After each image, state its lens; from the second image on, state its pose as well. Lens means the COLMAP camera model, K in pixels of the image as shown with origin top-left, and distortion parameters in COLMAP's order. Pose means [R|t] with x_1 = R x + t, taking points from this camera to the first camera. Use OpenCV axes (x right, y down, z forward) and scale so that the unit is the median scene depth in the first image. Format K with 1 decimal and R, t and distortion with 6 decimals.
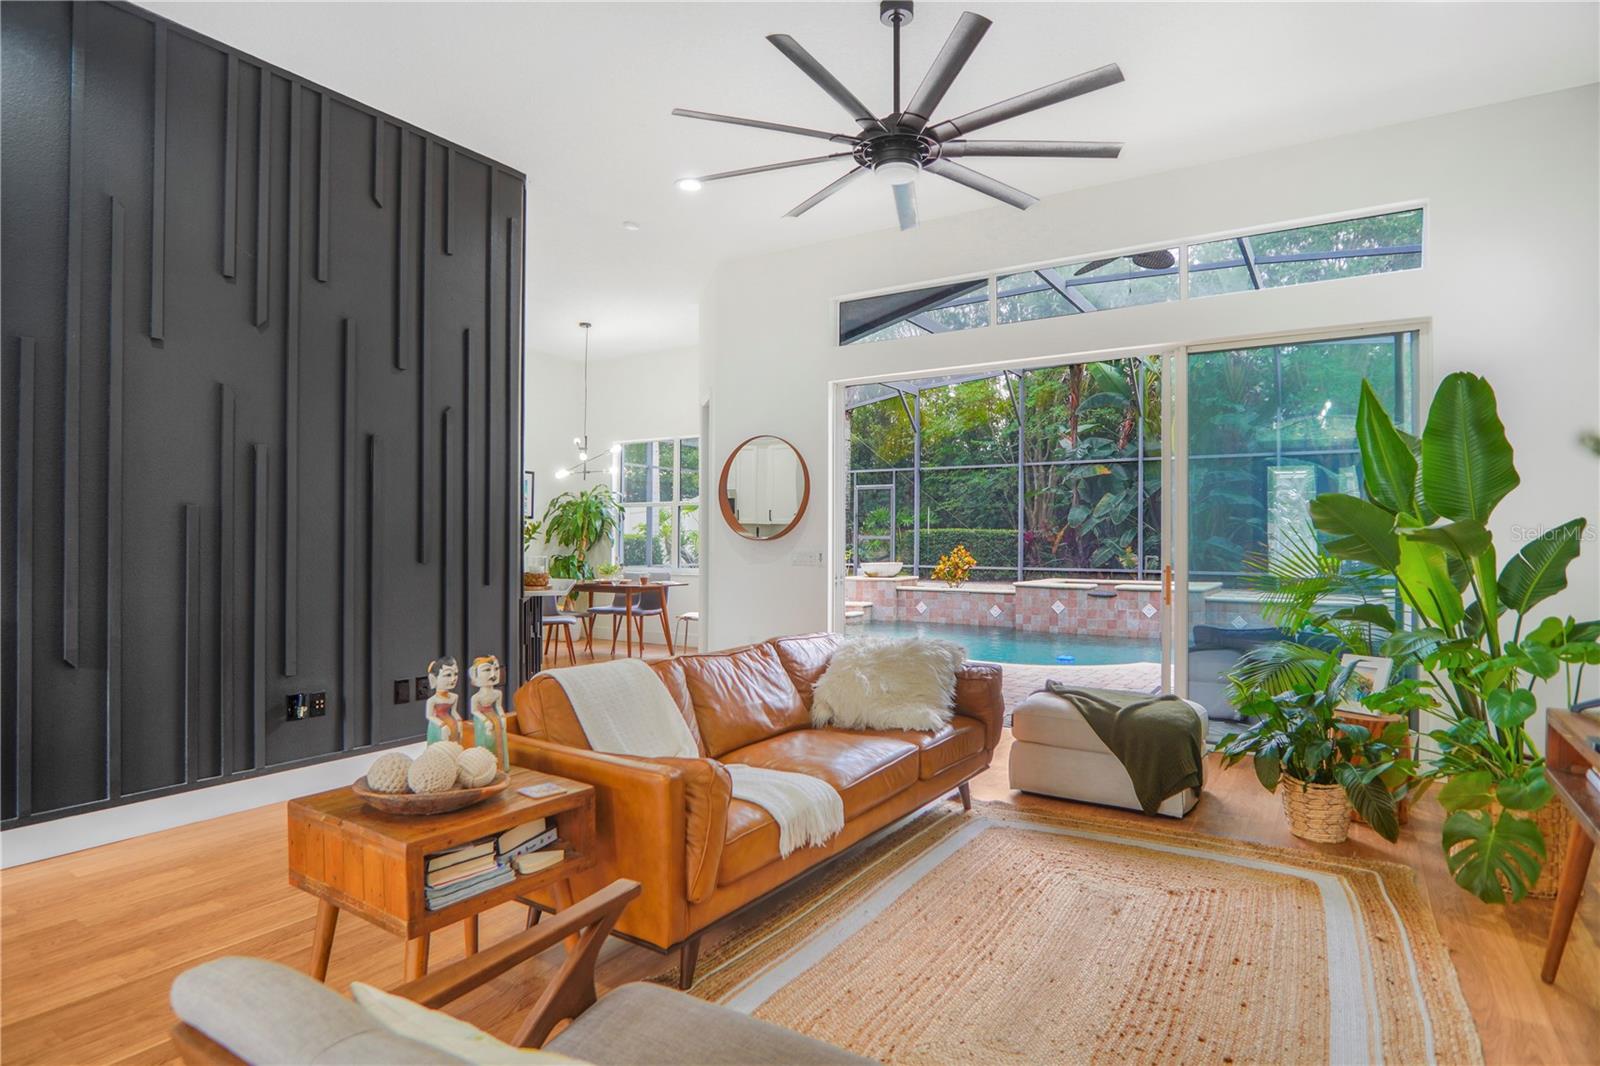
lens RADIAL K [[866.8, 0, 790.8], [0, 866.8, 533.5], [0, 0, 1]] dist [-0.022304, 0.000192]
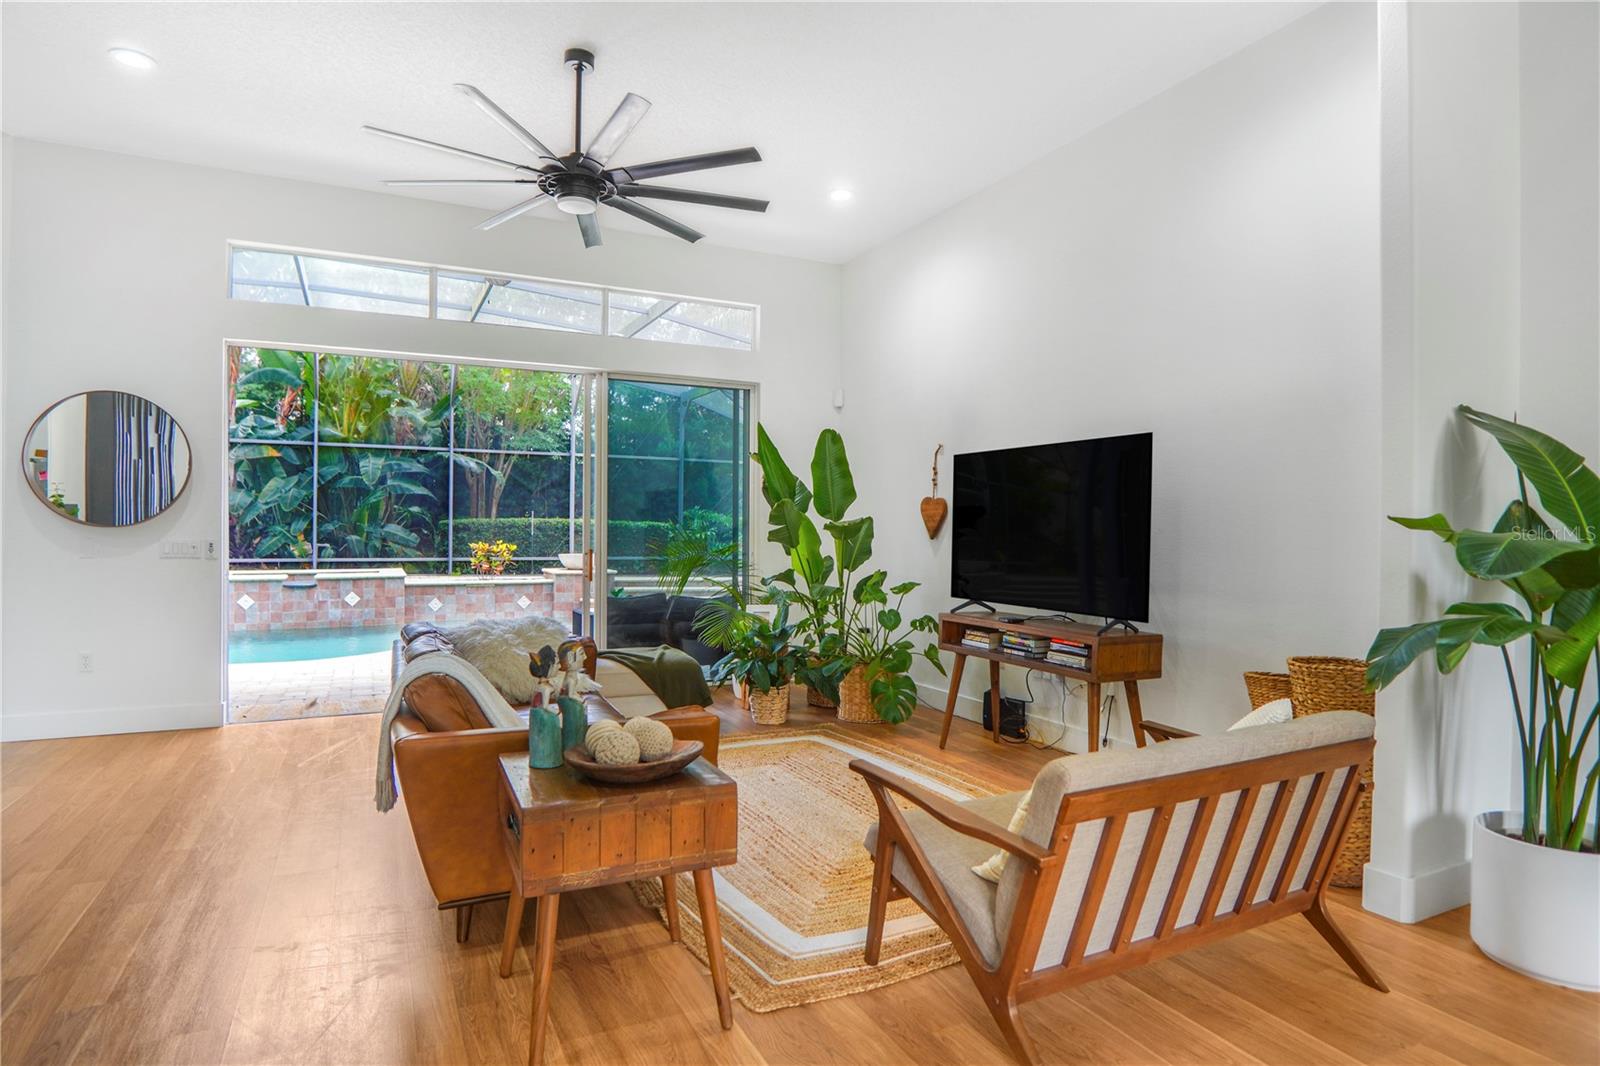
lens RADIAL K [[879.7, 0, 816.2], [0, 879.7, 537.8], [0, 0, 1]] dist [-0.035065, 0.000666]
pose [[0.495107, -0.007064, 0.868803, -0.160276], [-0.009327, 0.999866, 0.013445, 0.000500], [-0.868782, -0.014760, 0.494975, 0.035589]]
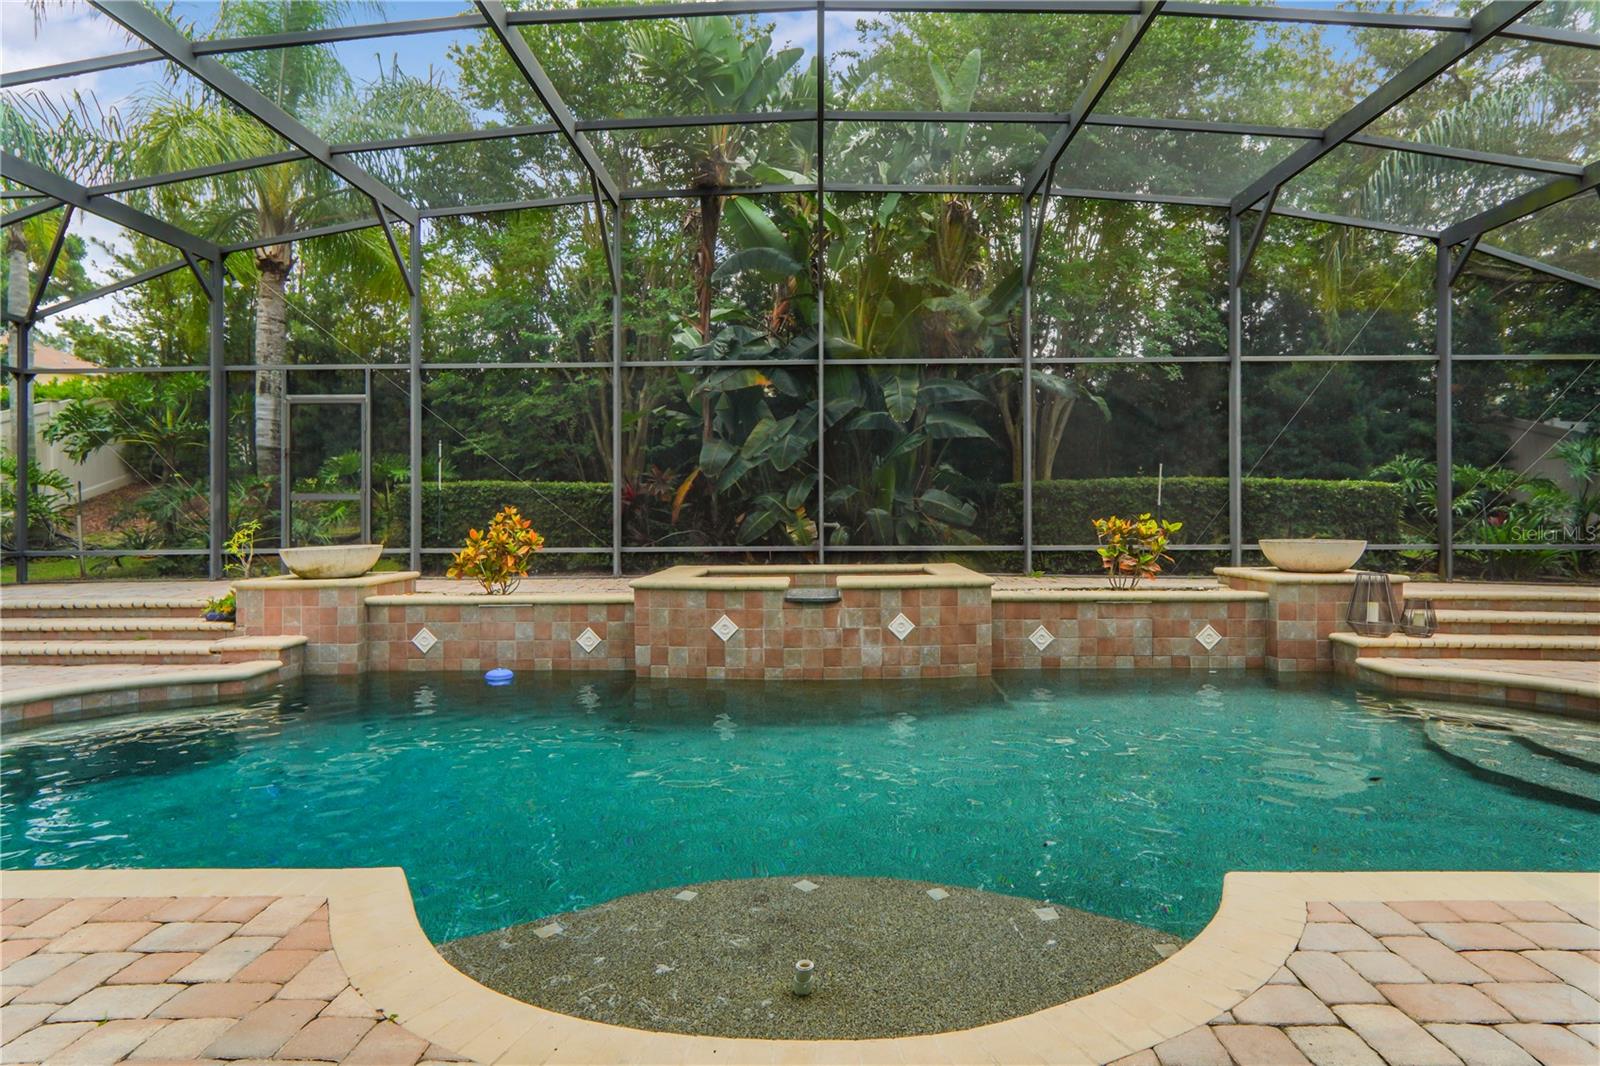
lens RADIAL K [[852.5, 0, 805.0], [0, 852.5, 507.6], [0, 0, 1]] dist [0.002548, 0.000395]
pose [[0.845982, -0.004925, 0.533189, 0.080163], [0.006293, 0.999980, -0.000747, 0.015568], [-0.533174, 0.003987, 0.845996, 0.505631]]
